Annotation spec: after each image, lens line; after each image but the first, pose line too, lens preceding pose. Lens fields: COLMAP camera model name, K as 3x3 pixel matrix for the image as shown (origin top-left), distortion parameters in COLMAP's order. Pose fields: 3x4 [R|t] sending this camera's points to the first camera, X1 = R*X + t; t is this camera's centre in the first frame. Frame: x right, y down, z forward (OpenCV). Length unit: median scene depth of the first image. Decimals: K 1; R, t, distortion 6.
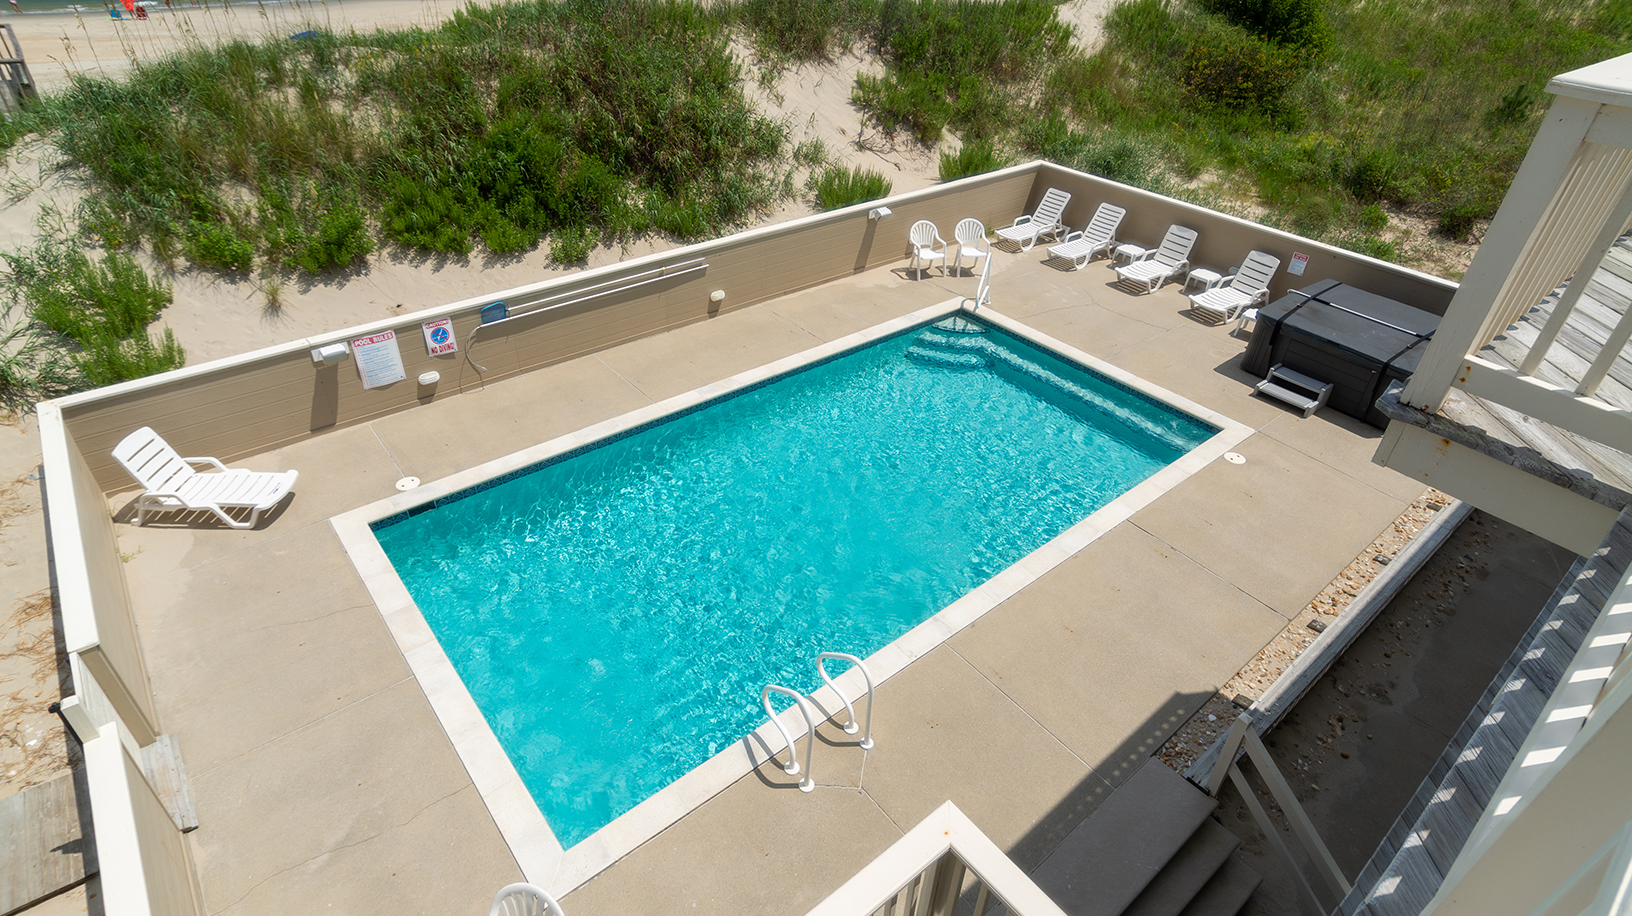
lens RADIAL K [[843.9, 0, 801.6], [0, 843.9, 456.9], [0, 0, 1]] dist [0.004169, -0.000578]
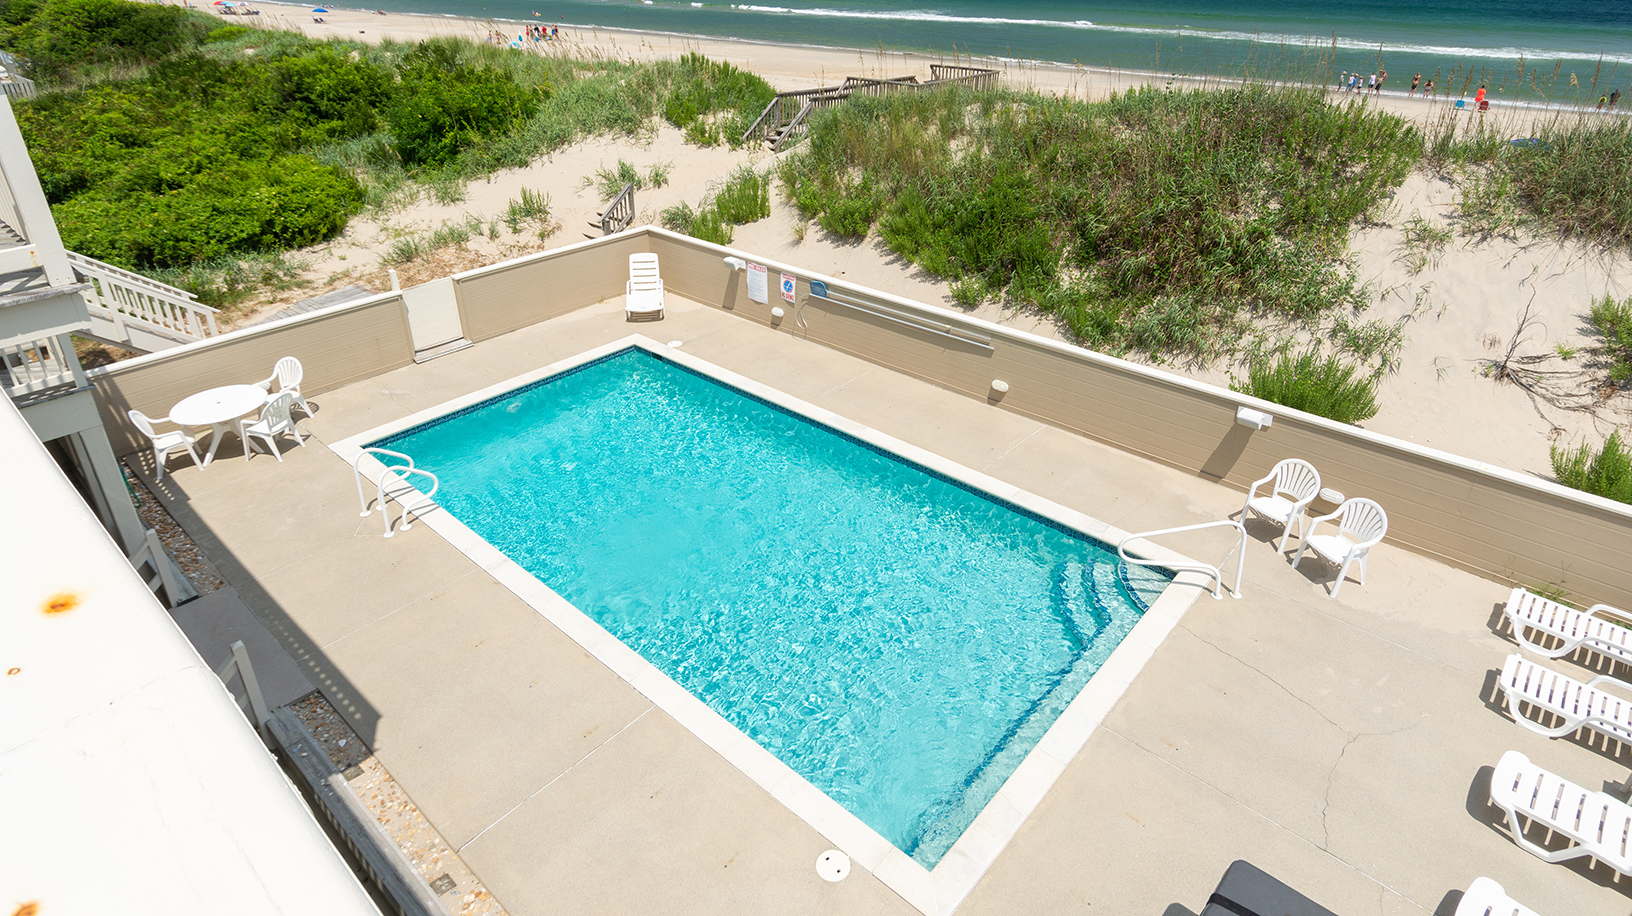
lens RADIAL K [[910.3, 0, 815.8], [0, 910.3, 368.3], [0, 0, 1]] dist [0.013397, -0.012988]
pose [[0.148517, 0.380362, -0.912835, 0.842426], [-0.554793, 0.796172, 0.241486, -0.367092], [0.818625, 0.470570, 0.329267, 0.550699]]
